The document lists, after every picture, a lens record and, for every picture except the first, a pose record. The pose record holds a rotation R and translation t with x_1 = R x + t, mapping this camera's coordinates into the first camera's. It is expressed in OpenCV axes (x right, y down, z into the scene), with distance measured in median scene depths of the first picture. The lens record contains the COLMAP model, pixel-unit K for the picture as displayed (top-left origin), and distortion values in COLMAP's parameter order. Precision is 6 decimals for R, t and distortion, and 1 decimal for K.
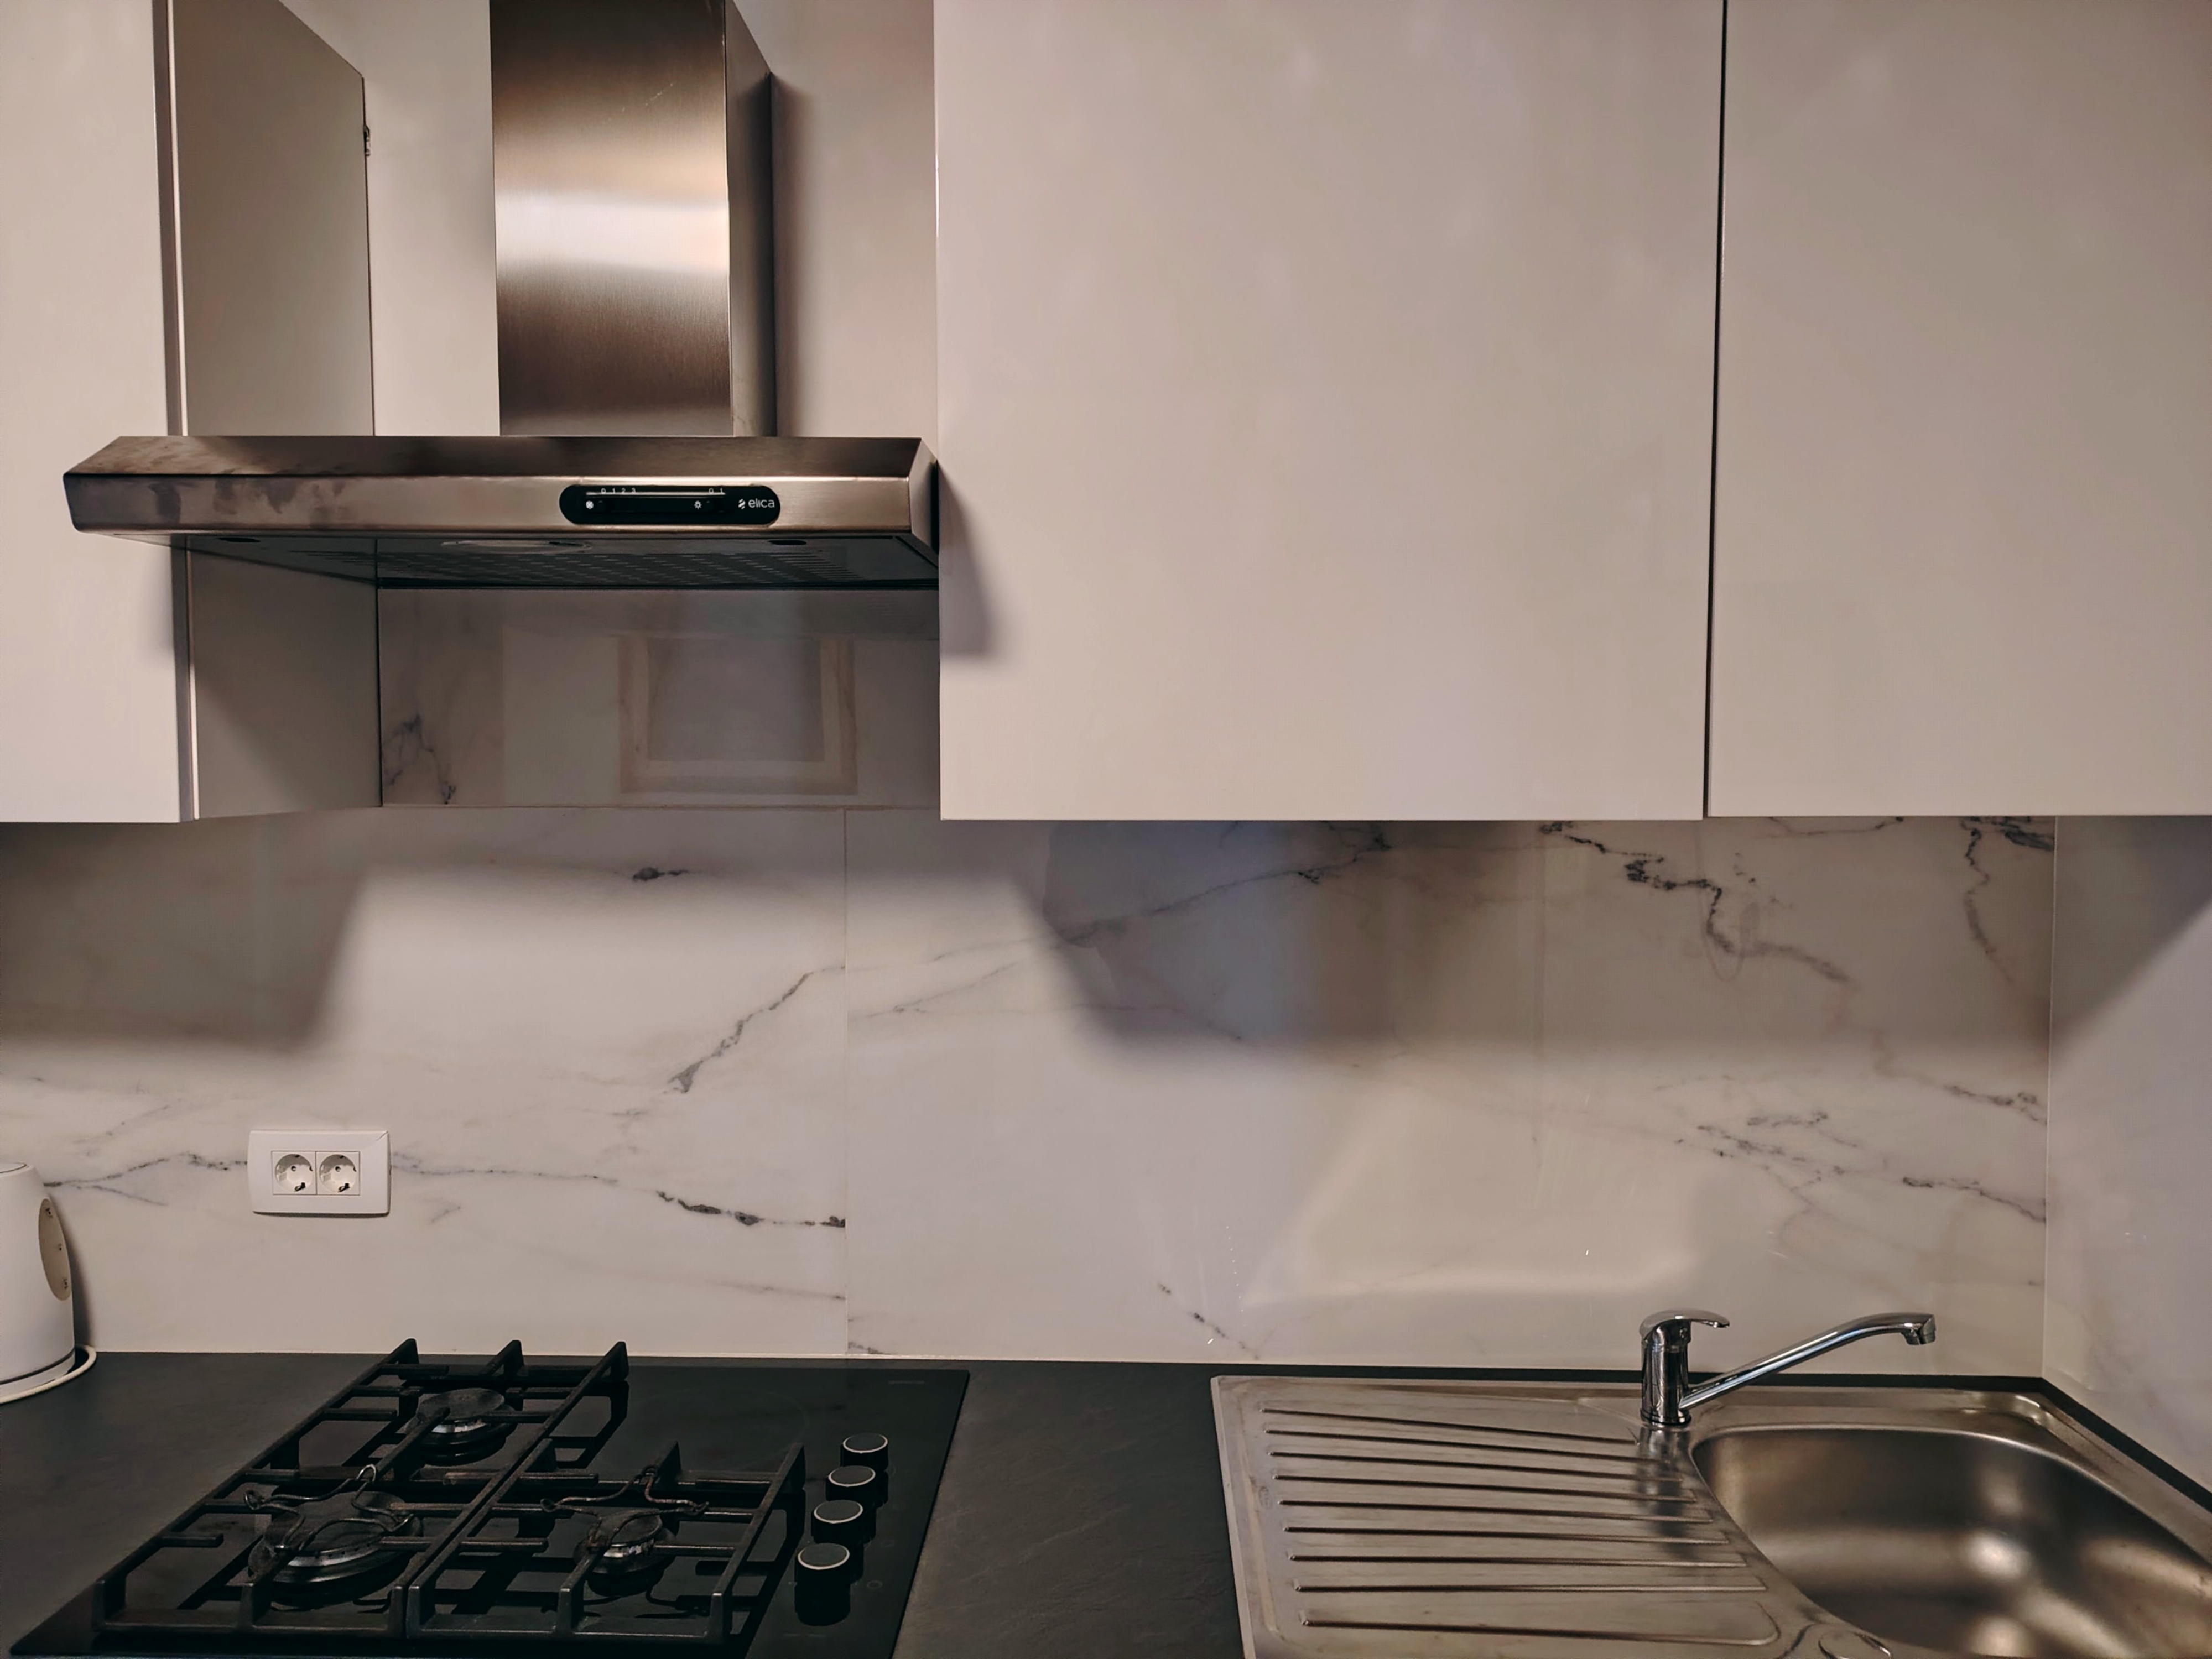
lens RADIAL K [[1566.1, 0, 1092.6], [0, 1566.1, 829.0], [0, 0, 1]] dist [0.059401, -0.065595]
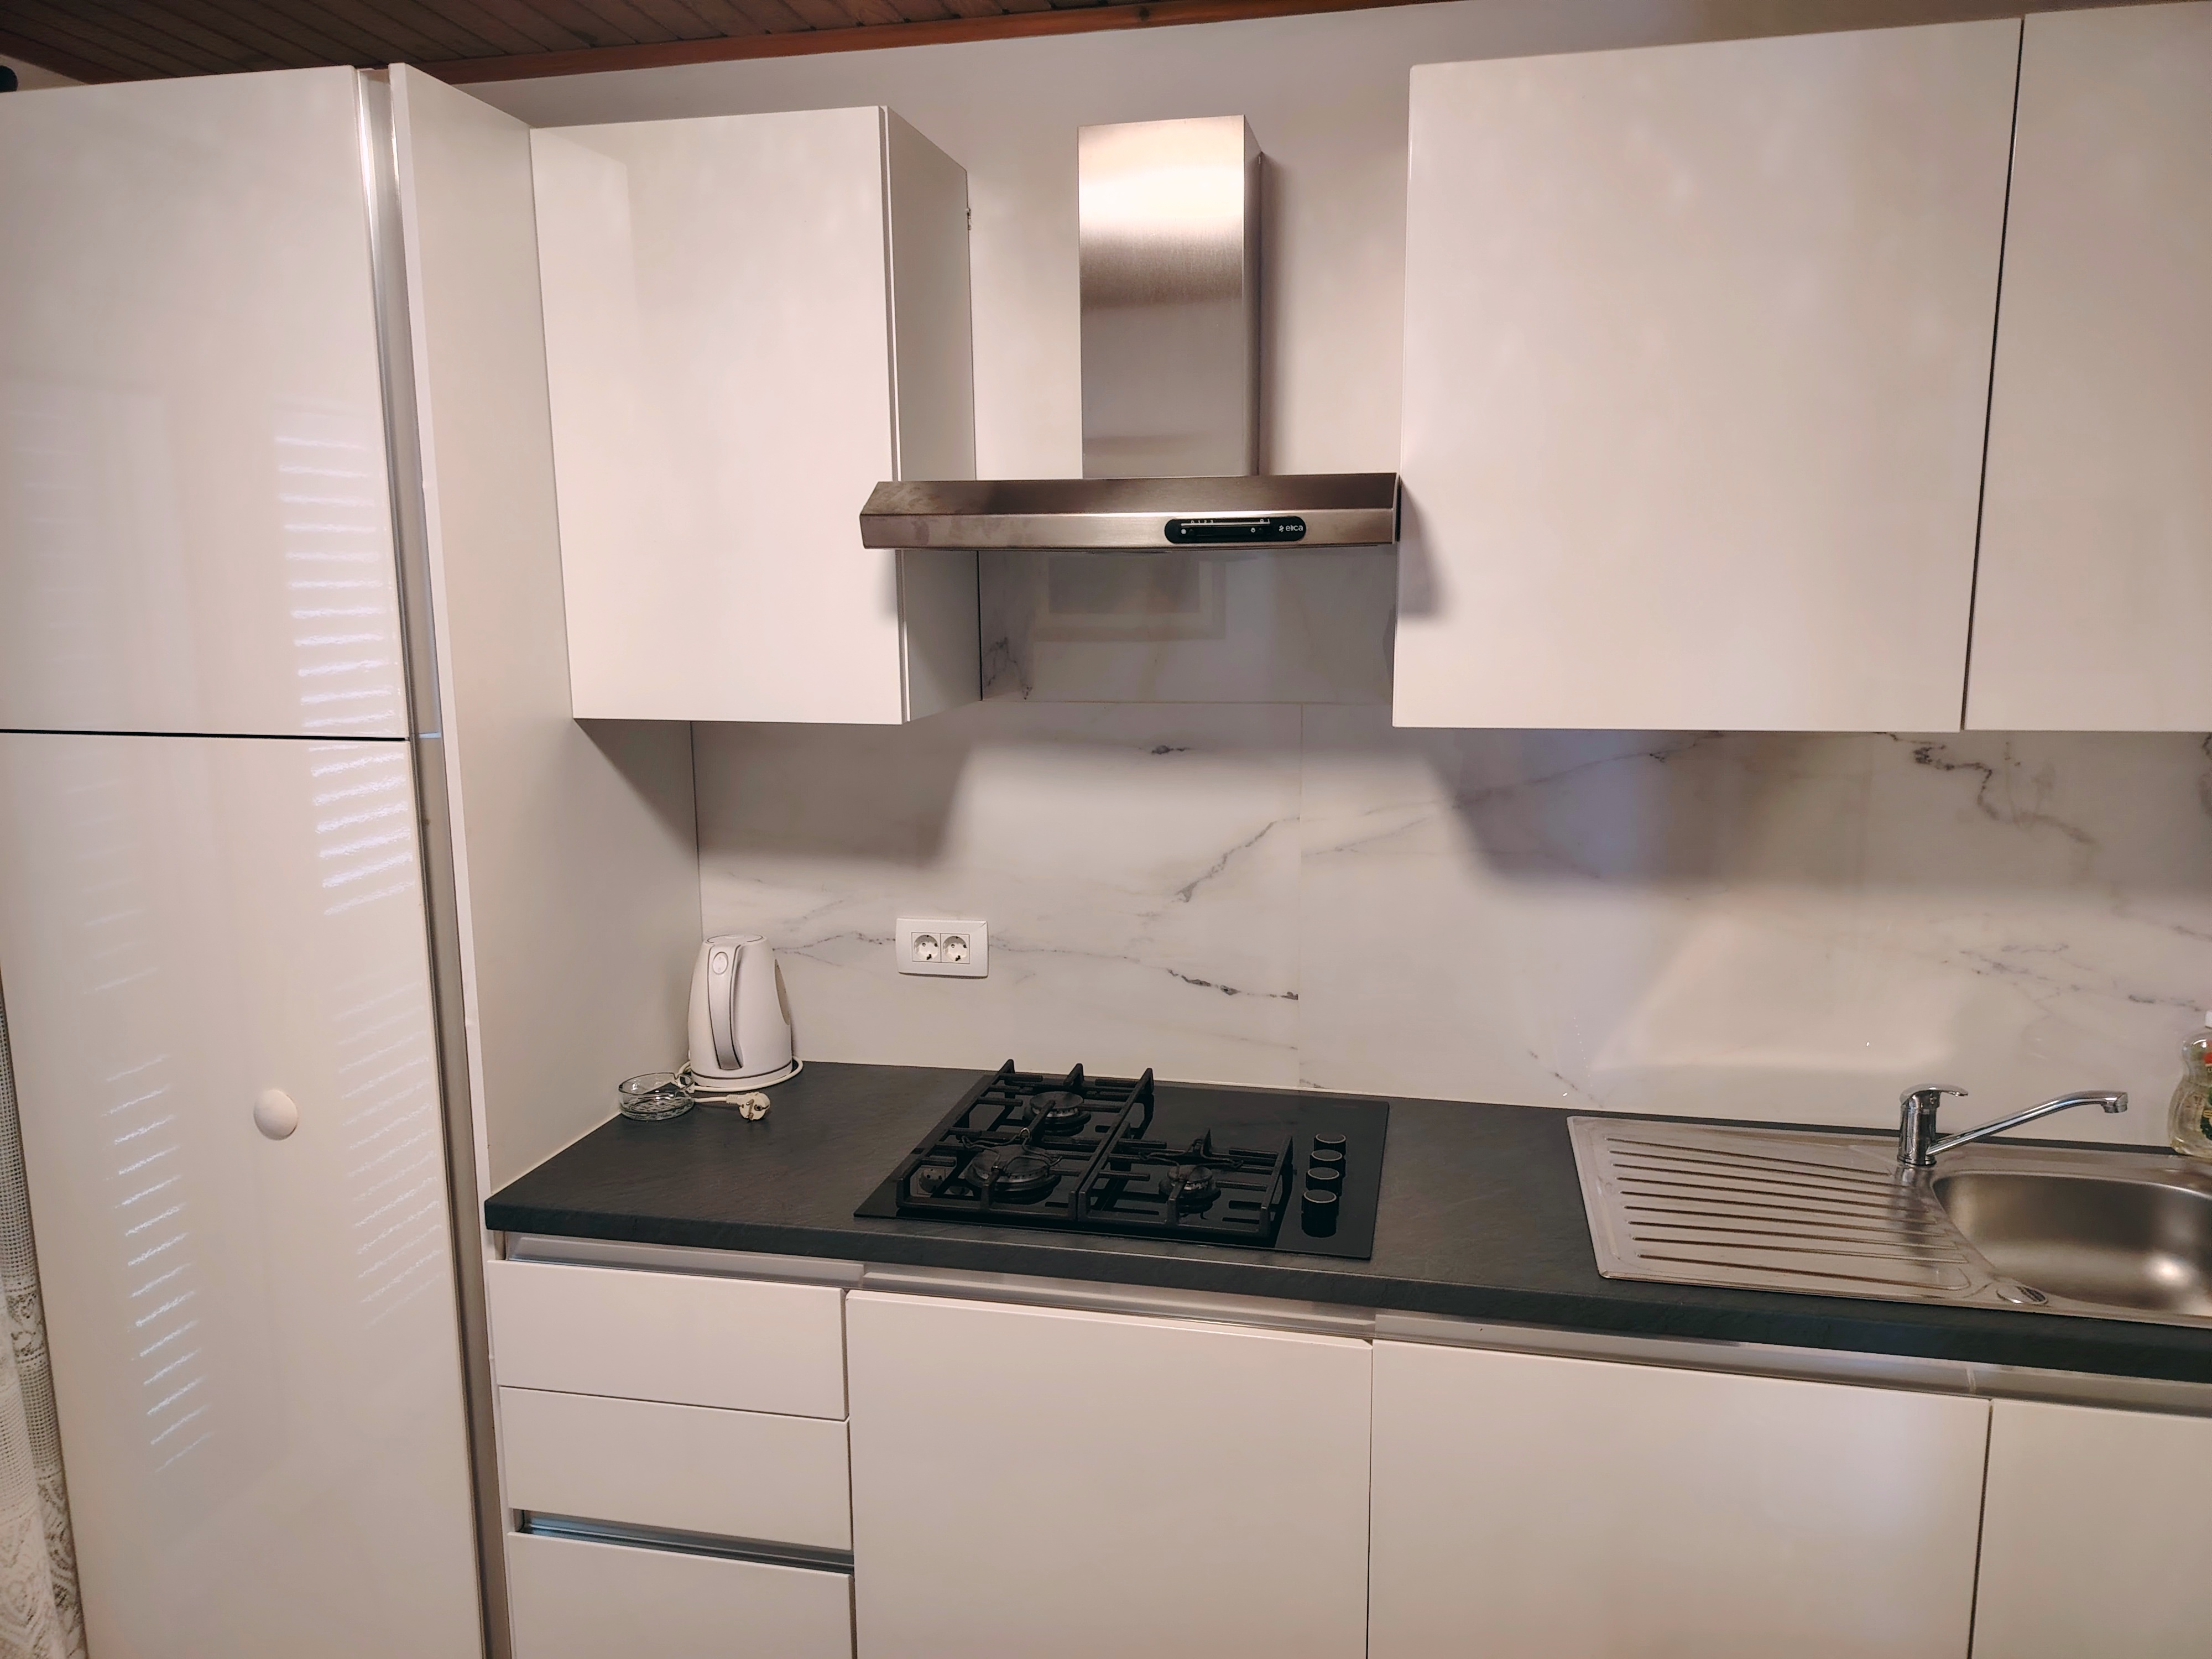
lens RADIAL K [[1566.3, 0, 1120.9], [0, 1566.3, 831.0], [0, 0, 1]] dist [0.059401, -0.065595]
pose [[0.983782, 0.020929, -0.178140, -0.069896], [0.001163, 0.992405, 0.123012, -0.073558], [0.179362, -0.121224, 0.976286, -0.398366]]
